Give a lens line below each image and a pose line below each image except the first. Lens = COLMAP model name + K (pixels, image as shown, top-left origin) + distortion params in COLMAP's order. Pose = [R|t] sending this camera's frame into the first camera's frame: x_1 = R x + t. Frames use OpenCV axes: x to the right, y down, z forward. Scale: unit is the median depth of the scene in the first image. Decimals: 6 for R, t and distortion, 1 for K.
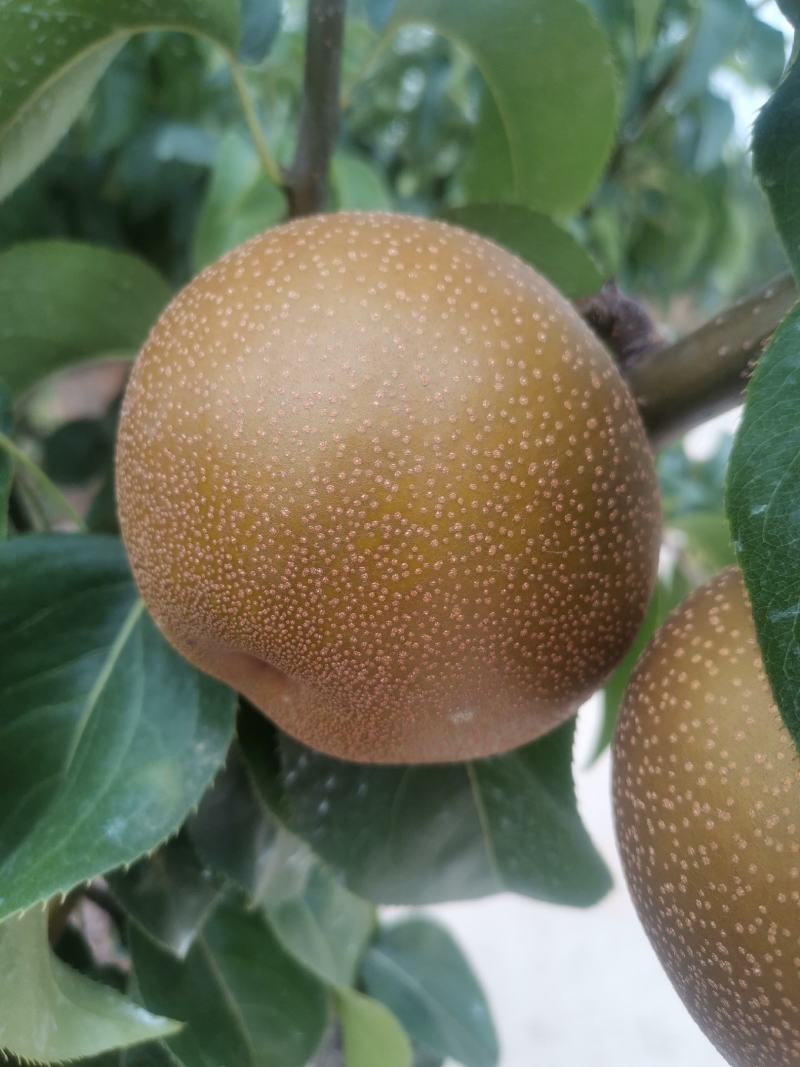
lens RADIAL K [[806.2, 0, 355.5], [0, 806.2, 533.0], [0, 0, 1]] dist [0.054261, -0.074631]
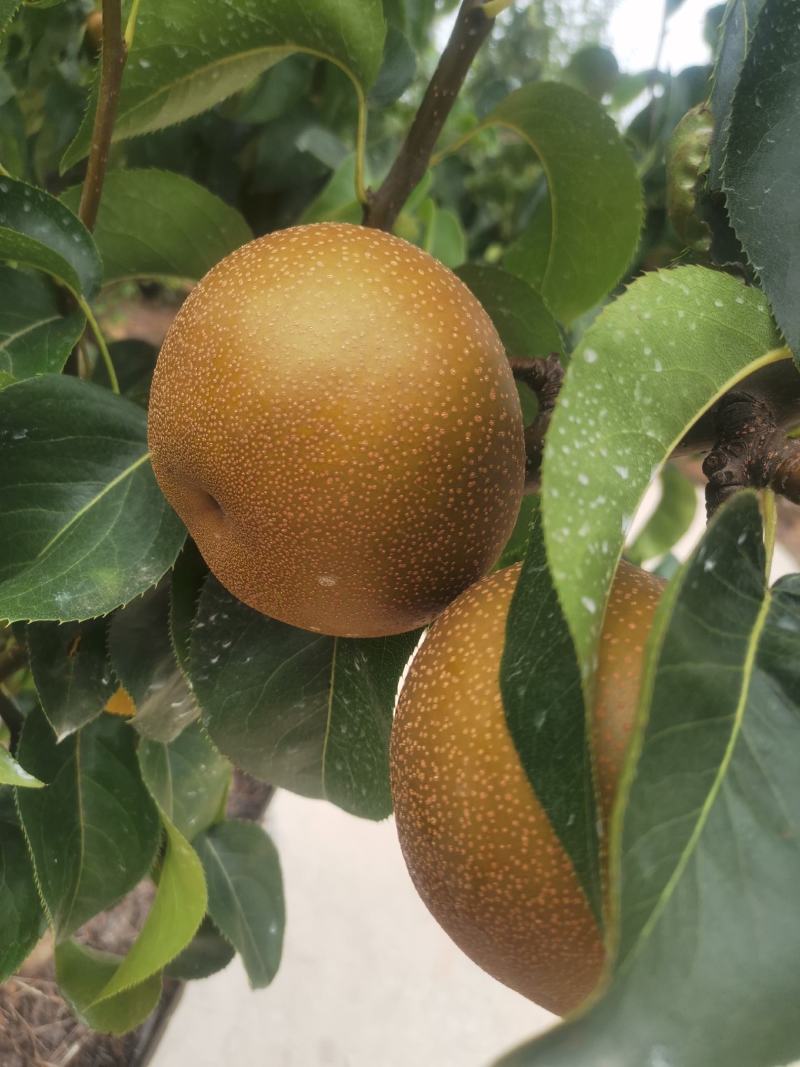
lens RADIAL K [[806.2, 0, 355.5], [0, 806.2, 533.0], [0, 0, 1]] dist [0.054261, -0.074631]
pose [[0.932002, 0.362442, -0.002931, 0.166139], [-0.362247, 0.931166, -0.041318, 0.205697], [-0.012246, 0.039570, 0.999142, -0.475778]]
